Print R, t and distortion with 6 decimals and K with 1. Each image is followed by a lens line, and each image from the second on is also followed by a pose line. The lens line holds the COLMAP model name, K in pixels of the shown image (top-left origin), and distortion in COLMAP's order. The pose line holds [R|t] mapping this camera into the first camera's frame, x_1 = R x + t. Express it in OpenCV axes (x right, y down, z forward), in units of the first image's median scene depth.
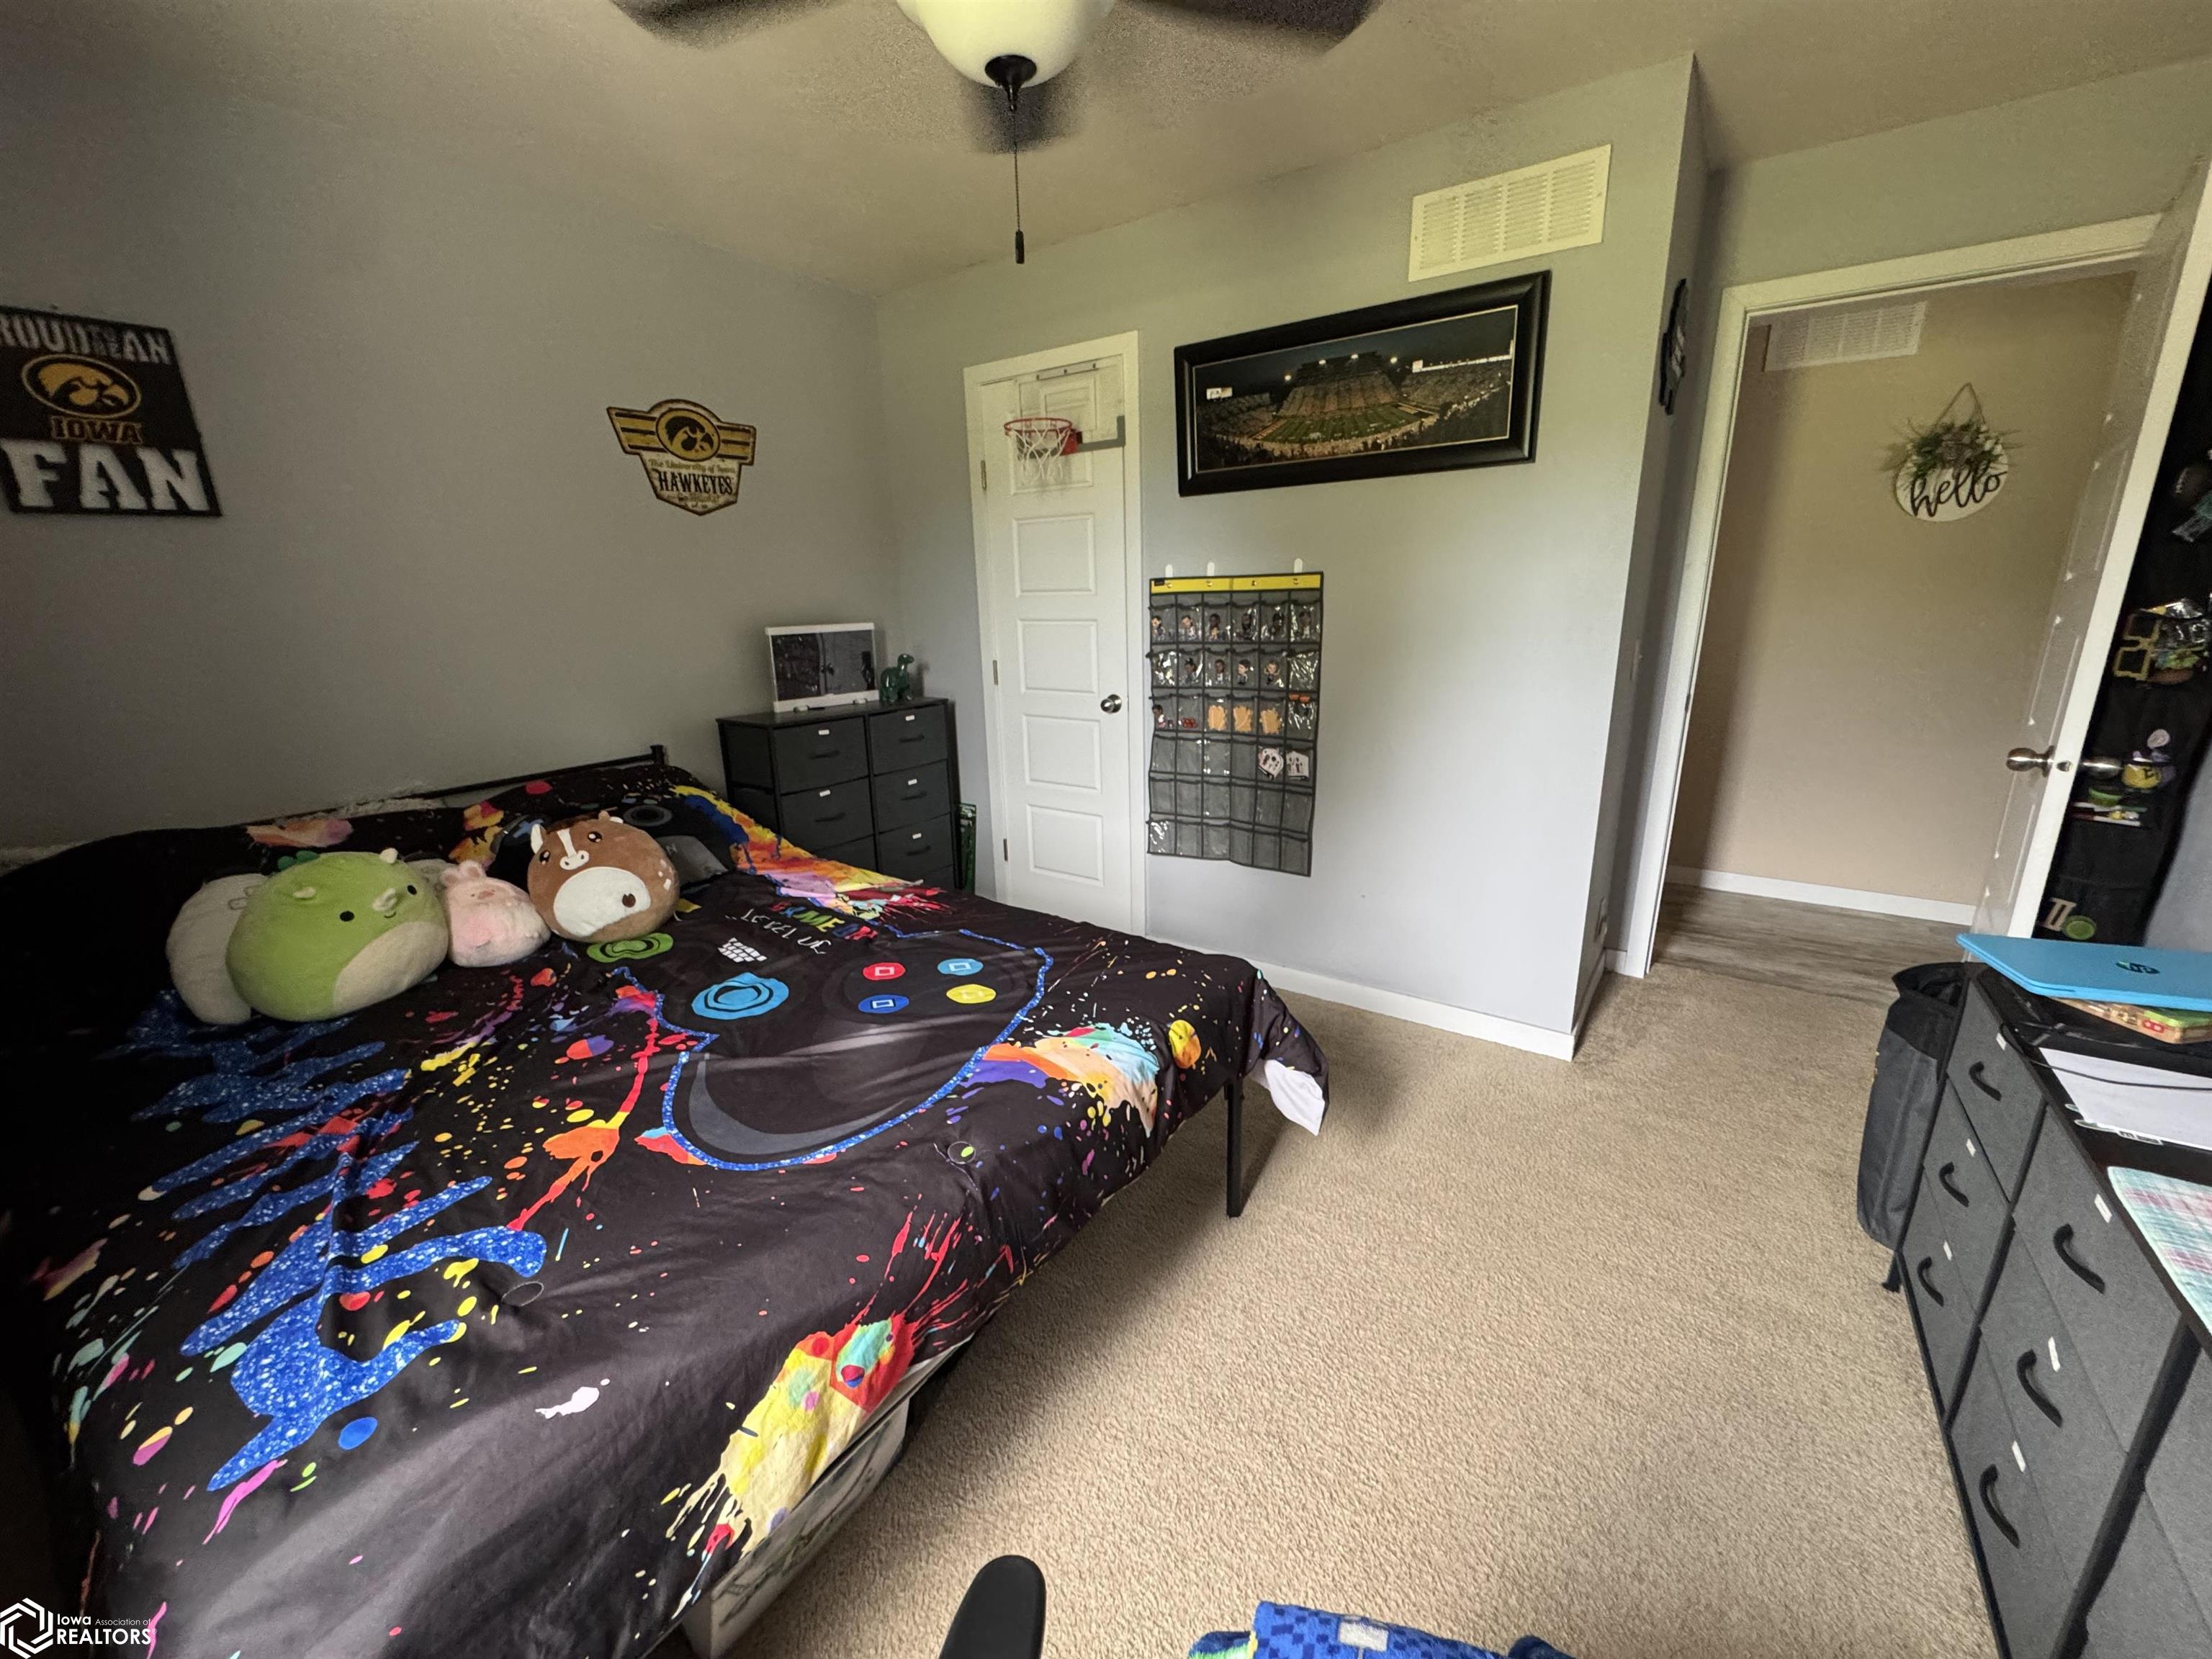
lens RADIAL K [[883.7, 0, 1107.6], [0, 883.7, 832.5], [0, 0, 1]] dist [-0.003061, 0.000258]
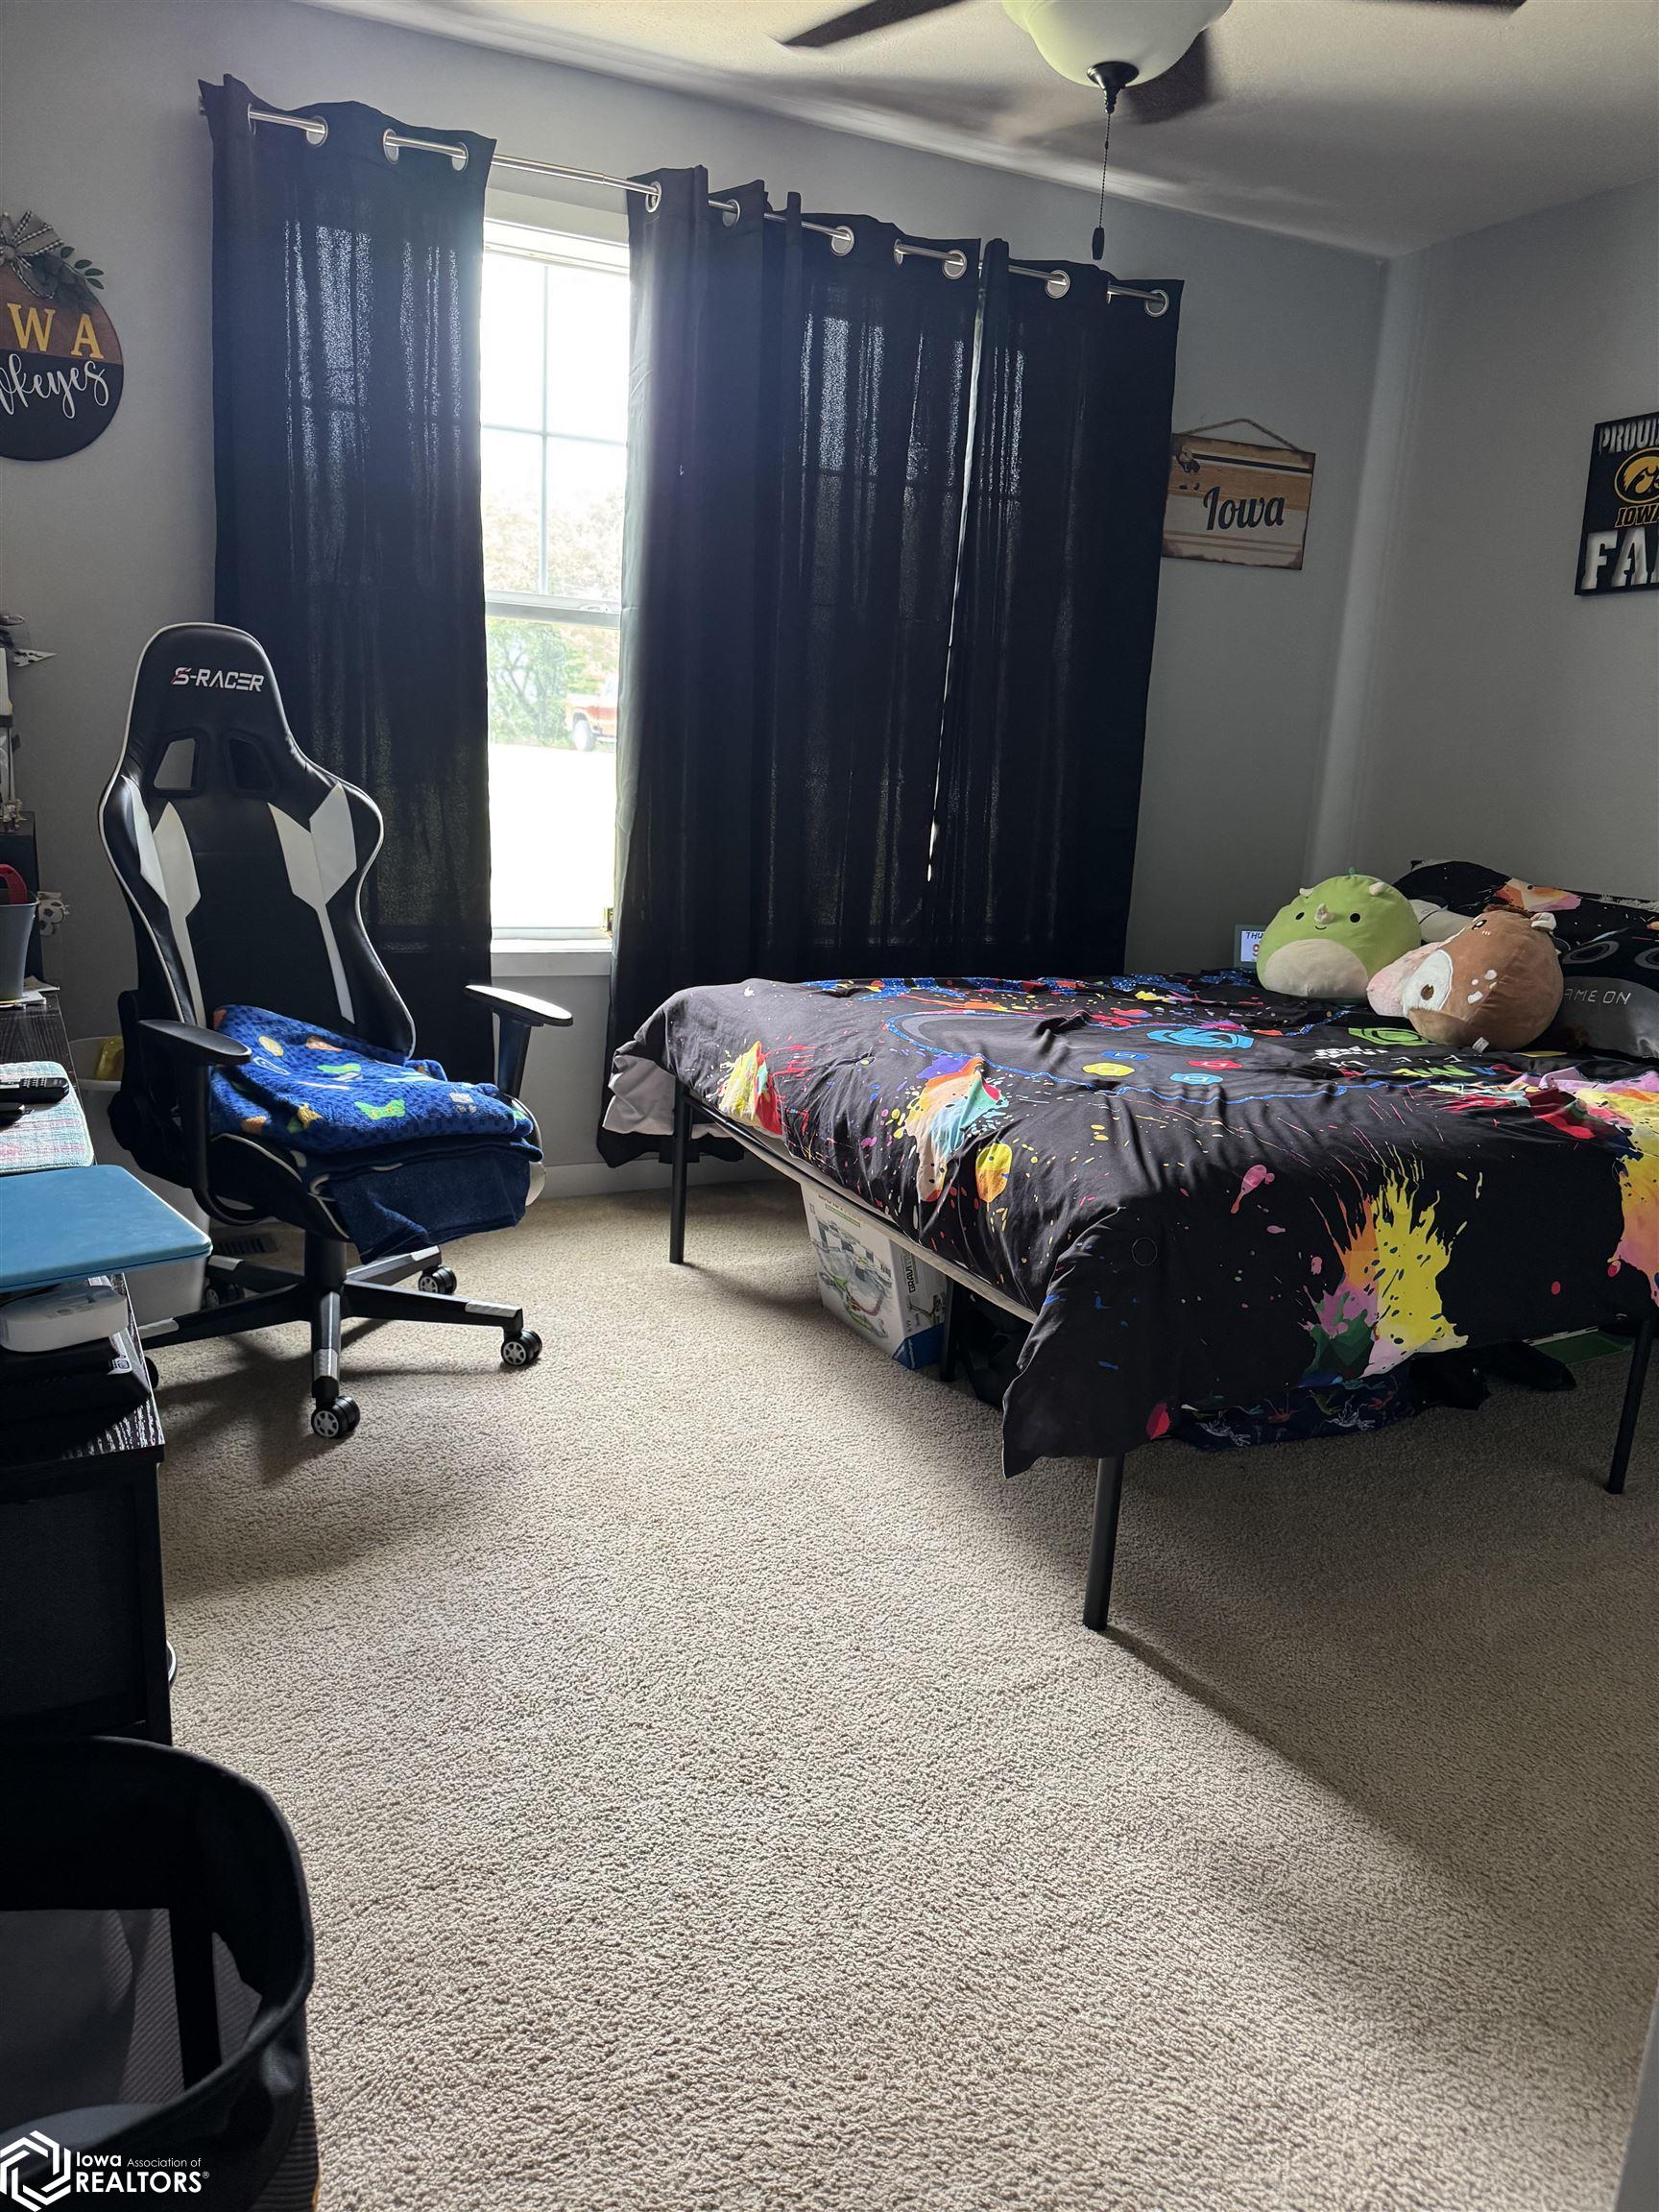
lens RADIAL K [[1560.7, 0, 829.5], [0, 1560.7, 1106.0], [0, 0, 1]] dist [0.045827, -0.058161]
pose [[-0.490118, 0.200881, -0.848193, 1.170833], [-0.265589, 0.892396, 0.364817, -0.249451], [0.830209, 0.404074, -0.384027, 1.226565]]
